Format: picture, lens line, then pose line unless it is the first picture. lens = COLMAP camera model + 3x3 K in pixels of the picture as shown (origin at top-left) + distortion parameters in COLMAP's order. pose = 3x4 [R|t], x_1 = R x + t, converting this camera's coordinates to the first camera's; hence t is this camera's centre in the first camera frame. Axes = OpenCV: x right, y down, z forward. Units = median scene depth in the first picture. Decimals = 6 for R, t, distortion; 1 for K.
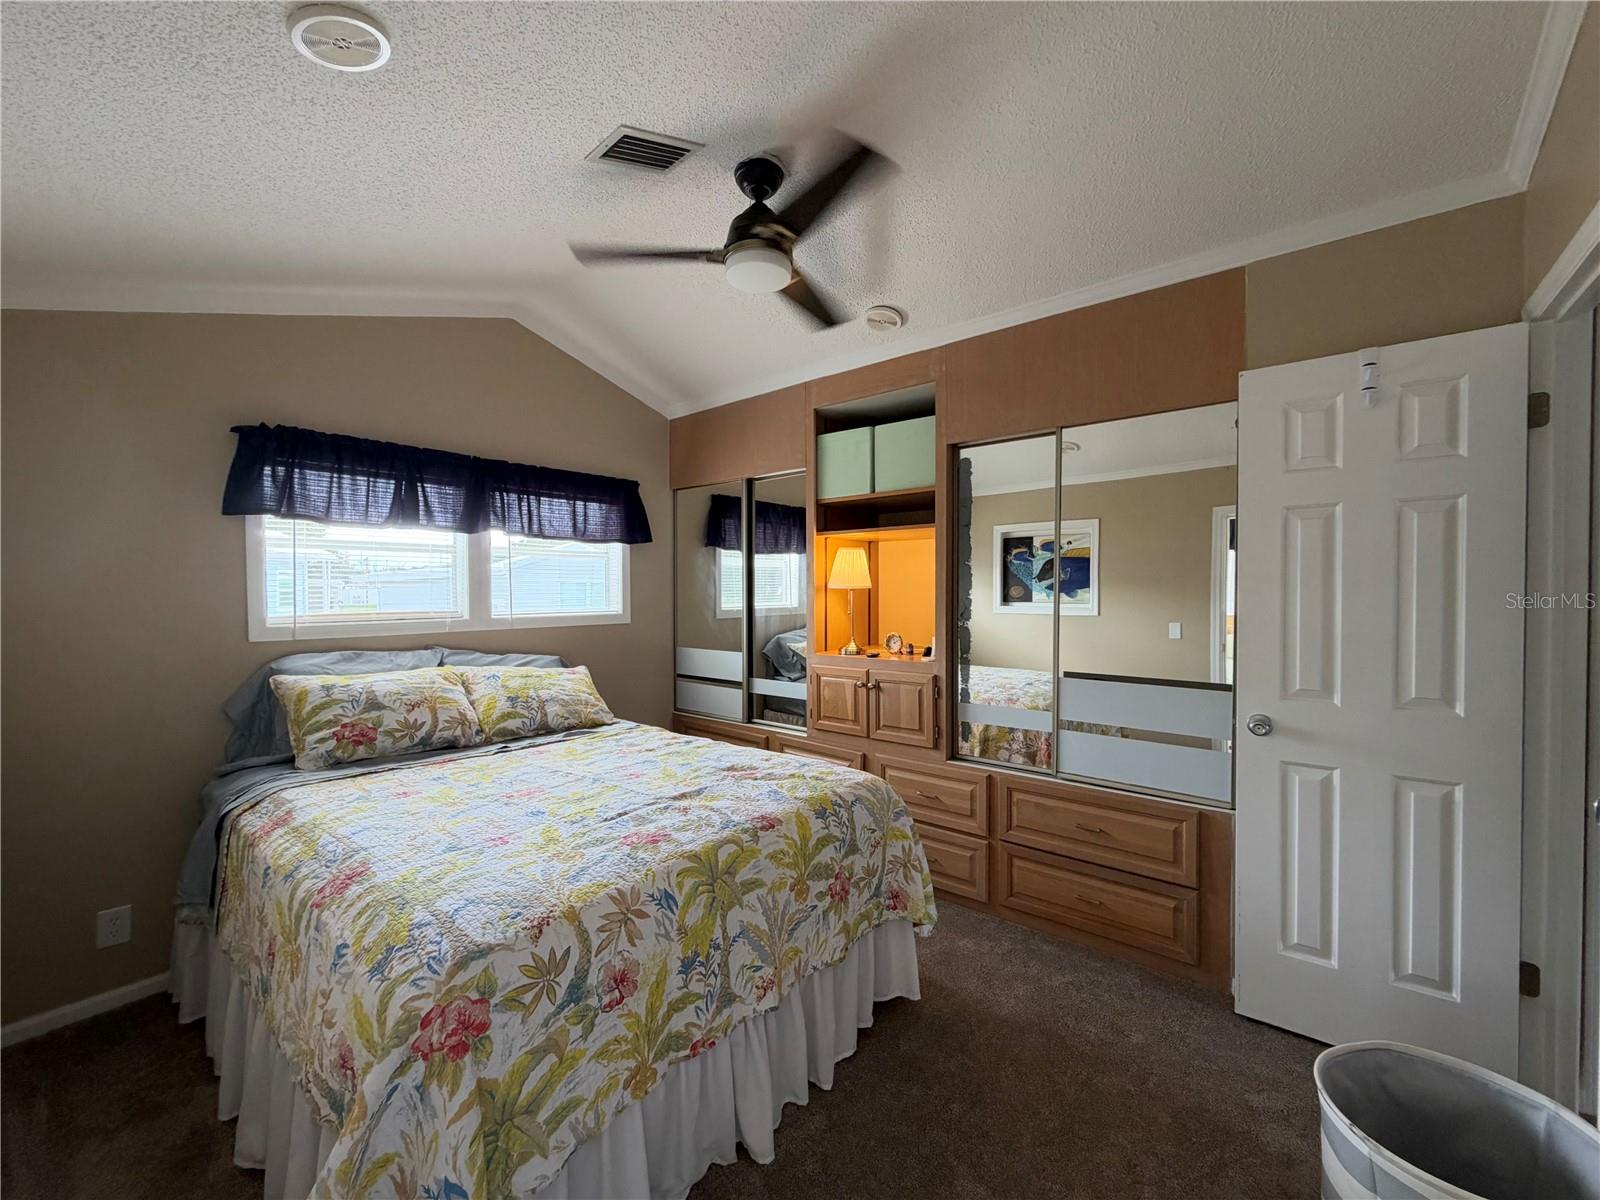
lens RADIAL K [[636.9, 0, 796.7], [0, 636.9, 601.8], [0, 0, 1]] dist [-0.002353, 0.000737]
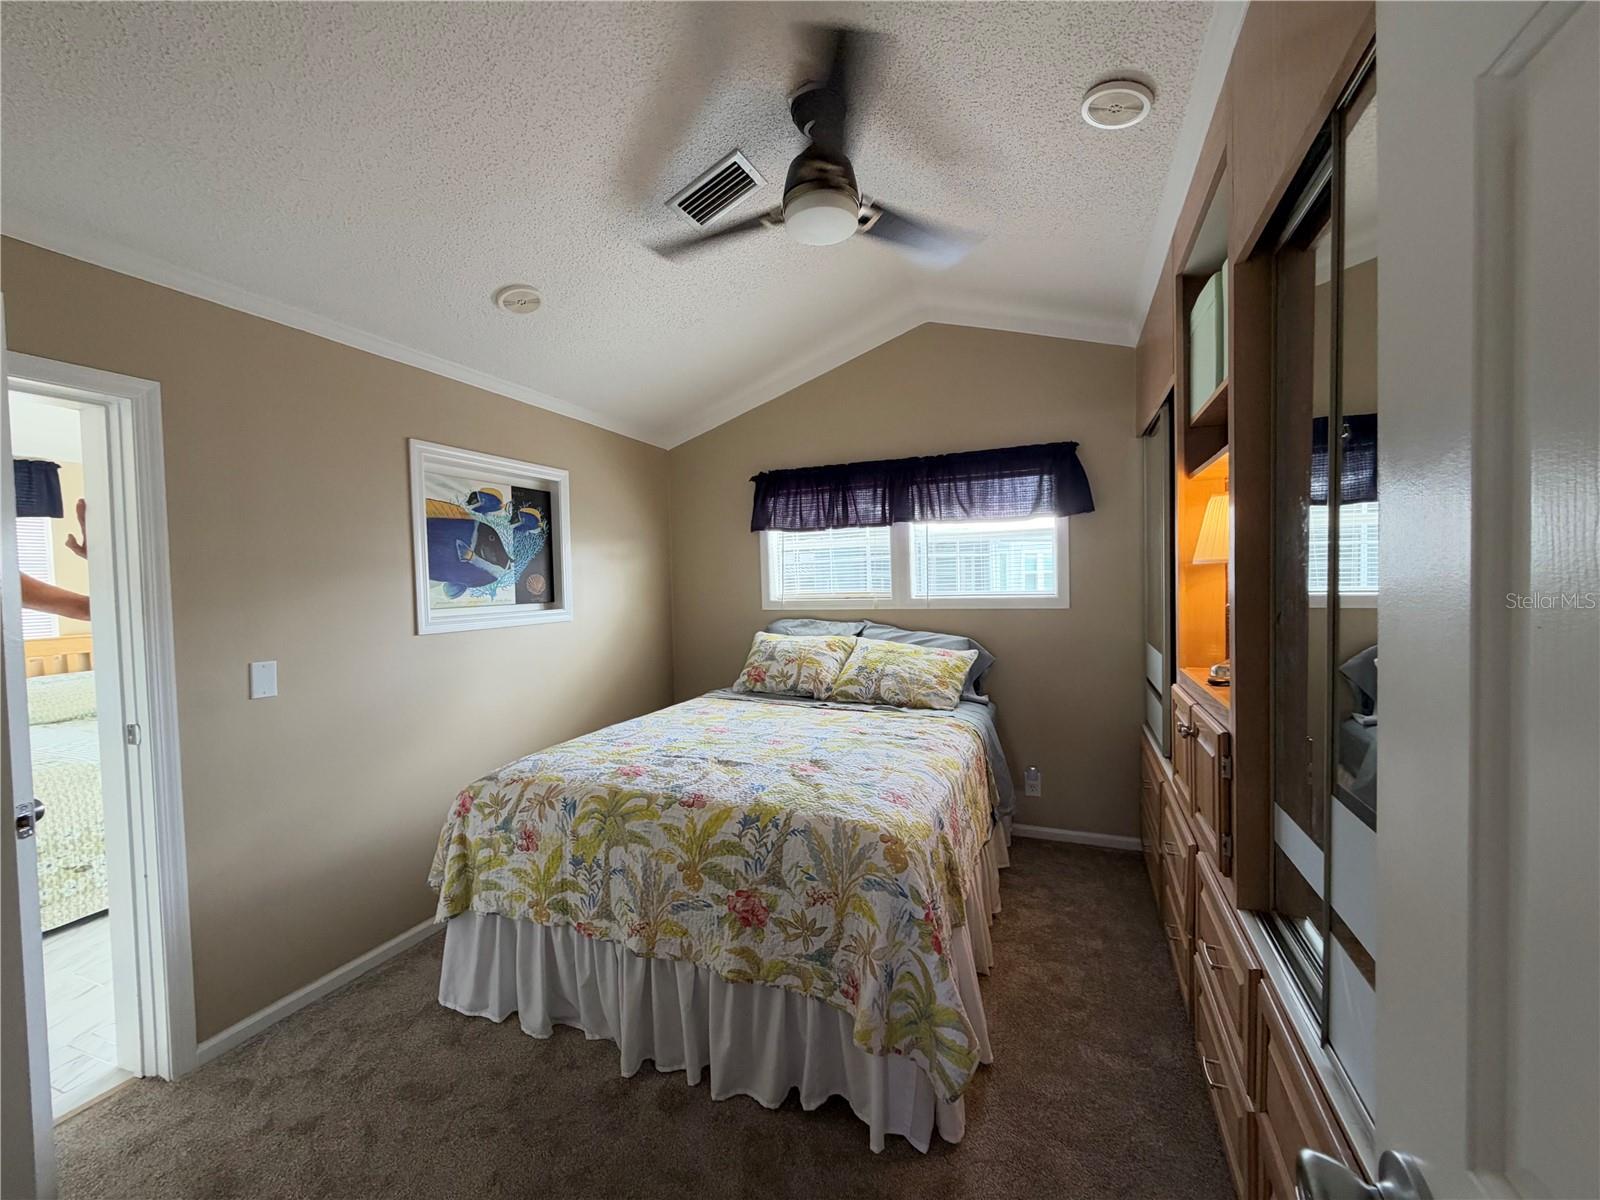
lens RADIAL K [[636.9, 0, 796.7], [0, 636.9, 601.8], [0, 0, 1]] dist [-0.002353, 0.000737]
pose [[0.283104, 0.030413, -0.958607, 0.908357], [0.006034, 0.999421, 0.033490, -0.014066], [0.959070, -0.015265, 0.282757, 0.794147]]
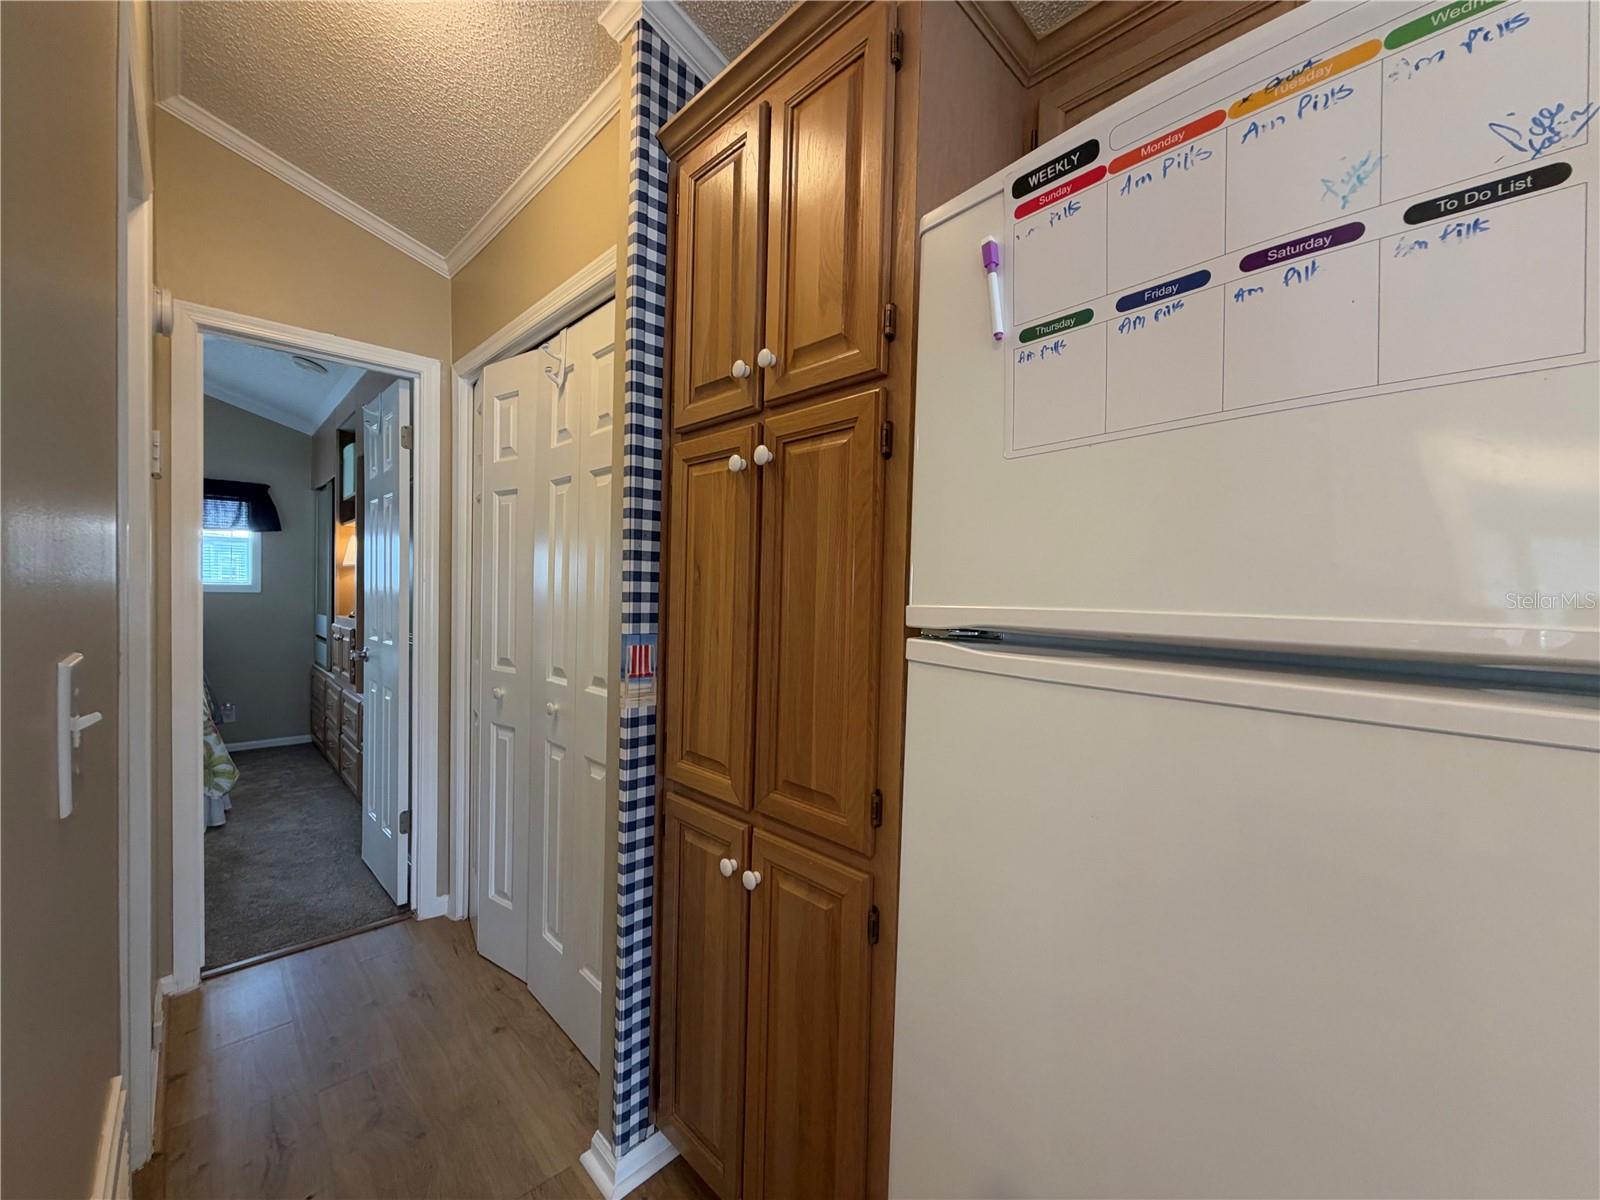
lens RADIAL K [[636.9, 0, 796.7], [0, 636.9, 601.8], [0, 0, 1]] dist [-0.002353, 0.000737]
pose [[0.991650, 0.022782, -0.126933, 1.977308], [-0.023217, 0.999729, -0.001948, 0.059269], [0.126854, 0.004878, 0.991909, -0.321018]]
